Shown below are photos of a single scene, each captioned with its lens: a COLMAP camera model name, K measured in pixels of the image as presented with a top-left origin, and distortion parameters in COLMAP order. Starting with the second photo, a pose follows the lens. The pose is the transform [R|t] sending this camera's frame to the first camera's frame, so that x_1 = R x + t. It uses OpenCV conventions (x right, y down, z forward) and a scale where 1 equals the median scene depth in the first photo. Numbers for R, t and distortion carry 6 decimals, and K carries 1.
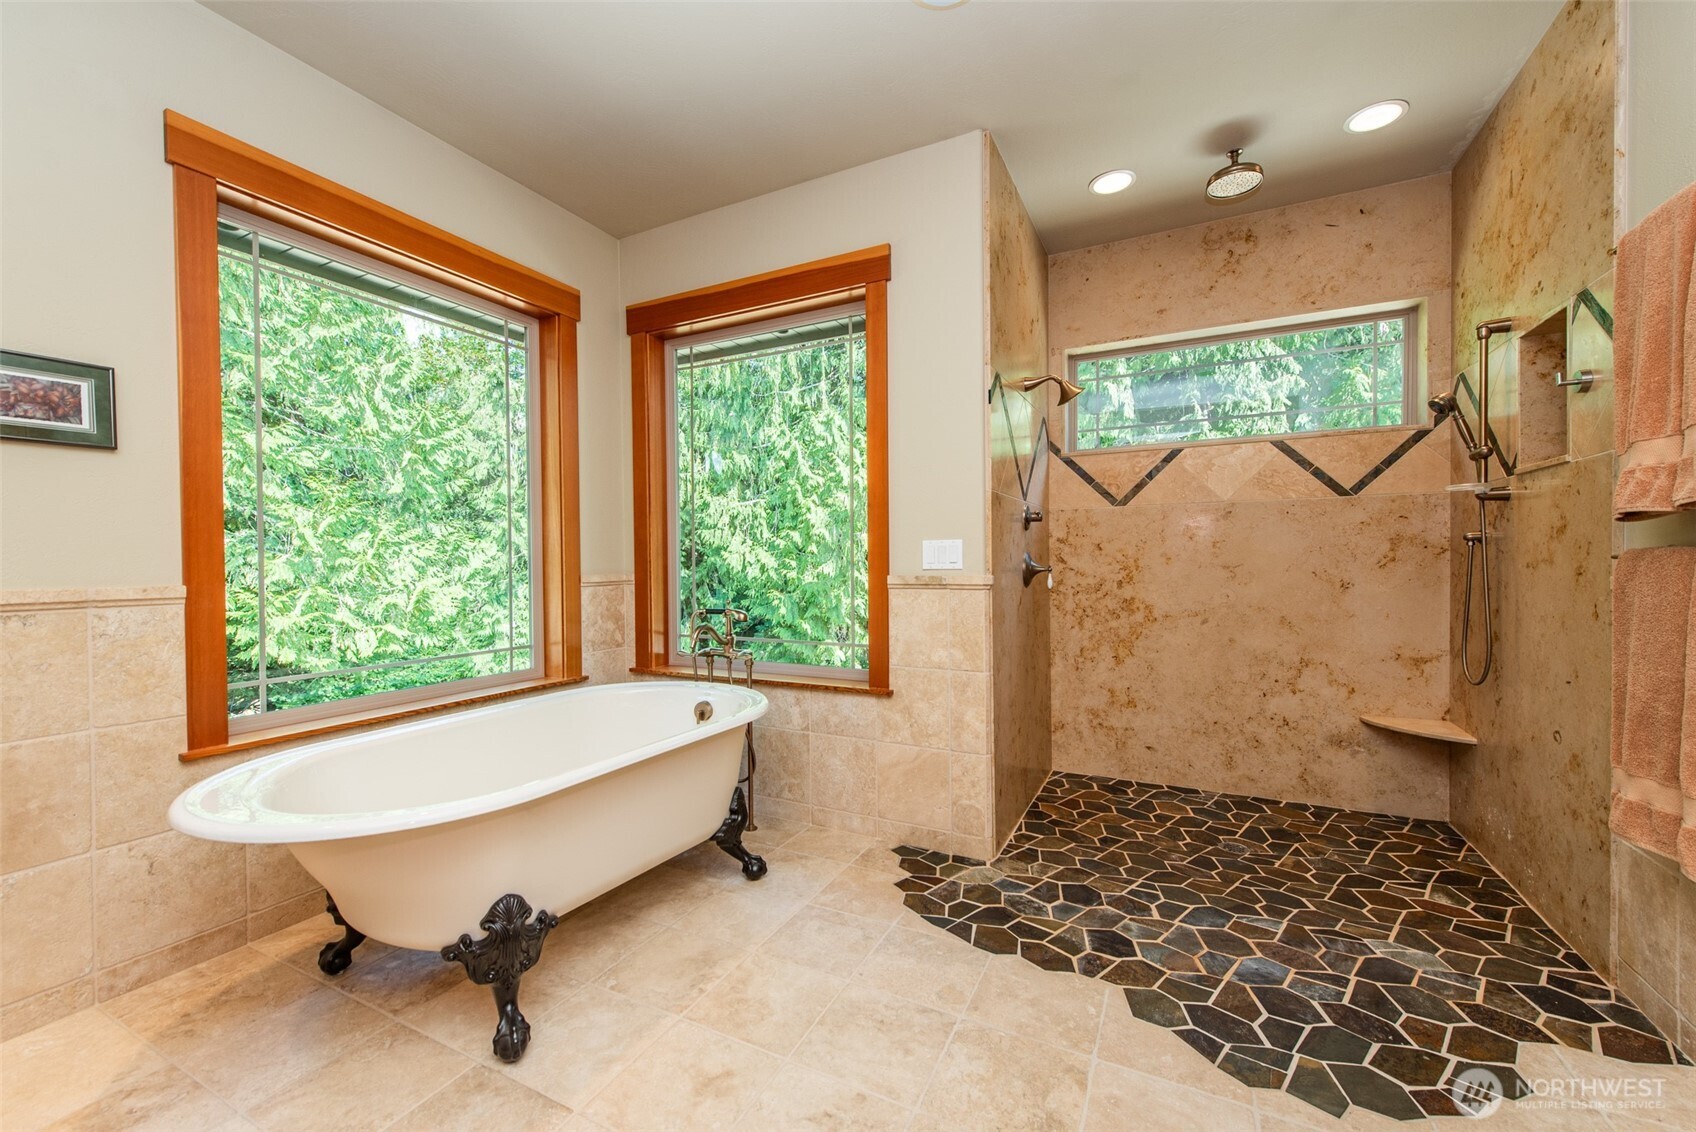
lens RADIAL K [[674.5, 0, 851.9], [0, 674.5, 570.8], [0, 0, 1]] dist [0.001070, 0.000092]
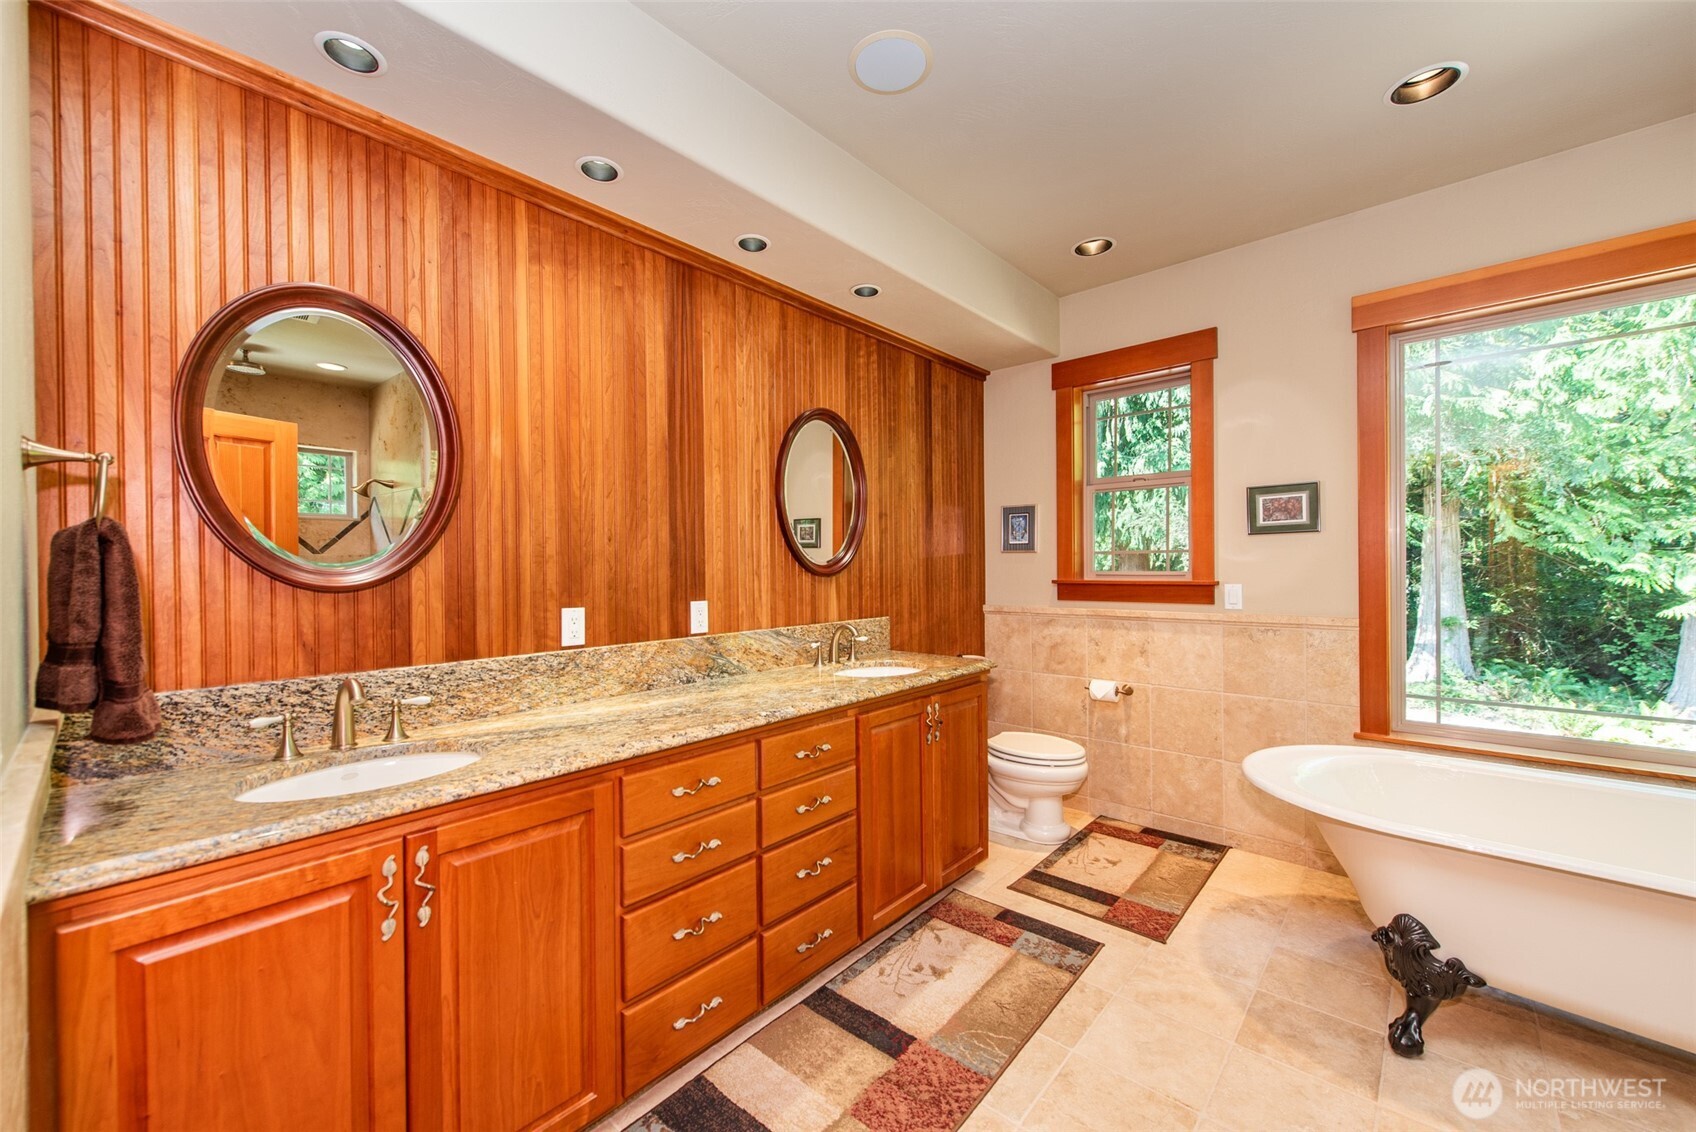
lens RADIAL K [[674.5, 0, 851.9], [0, 674.5, 570.8], [0, 0, 1]] dist [0.001070, 0.000092]
pose [[-0.251685, 0.016274, -0.967672, 0.759395], [-0.002342, 0.999845, 0.017424, -0.112784], [0.967806, 0.006651, -0.251608, 0.332828]]
